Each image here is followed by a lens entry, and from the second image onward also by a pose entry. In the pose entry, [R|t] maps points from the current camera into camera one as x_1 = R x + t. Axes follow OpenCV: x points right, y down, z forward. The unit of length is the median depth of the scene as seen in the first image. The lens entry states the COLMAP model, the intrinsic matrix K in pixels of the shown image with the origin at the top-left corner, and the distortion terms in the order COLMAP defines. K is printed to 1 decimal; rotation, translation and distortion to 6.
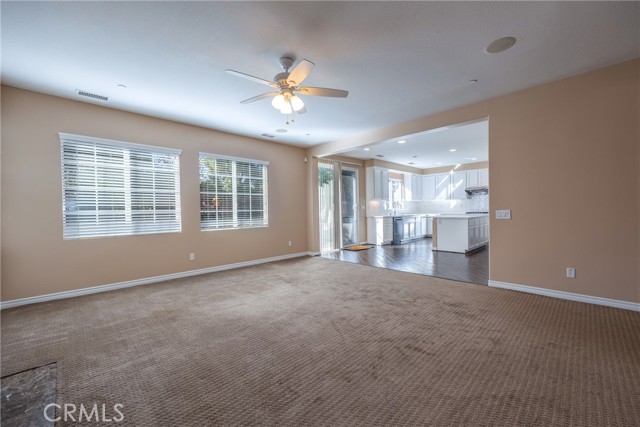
lens RADIAL K [[280.9, 0, 323.7], [0, 280.9, 212.5], [0, 0, 1]] dist [0.006871, -0.000281]
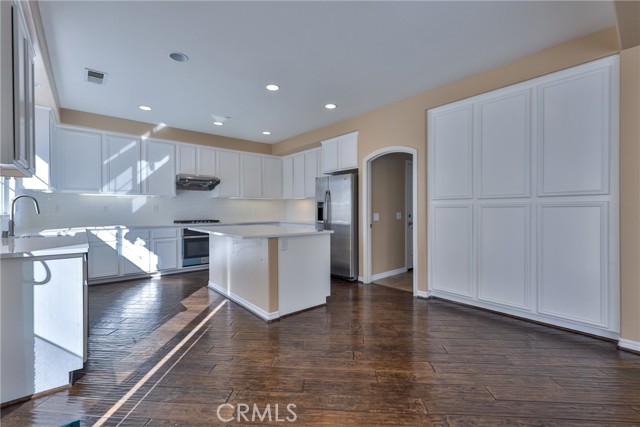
lens RADIAL K [[280.9, 0, 323.7], [0, 280.9, 212.5], [0, 0, 1]] dist [0.006871, -0.000281]
pose [[0.078753, 0.006010, 0.996876, 0.004647], [0.008968, 0.999937, -0.006737, -0.009045], [-0.996854, 0.009470, 0.078694, 0.673089]]
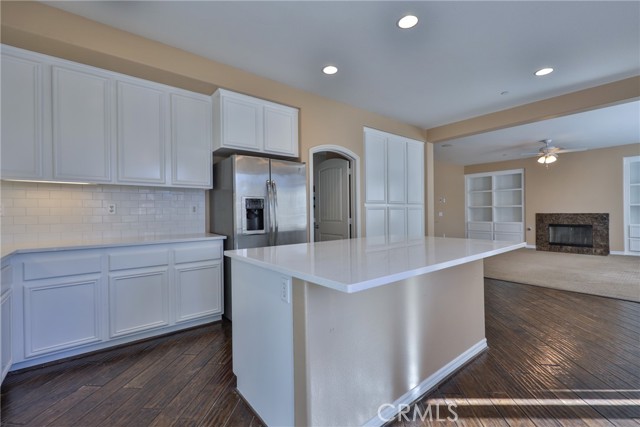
lens RADIAL K [[280.9, 0, 323.7], [0, 280.9, 212.5], [0, 0, 1]] dist [0.006871, -0.000281]
pose [[-0.993382, 0.029577, 0.110985, 0.403160], [0.030339, 0.999526, 0.005181, -0.015986], [-0.110779, 0.008514, -0.993809, 1.007128]]
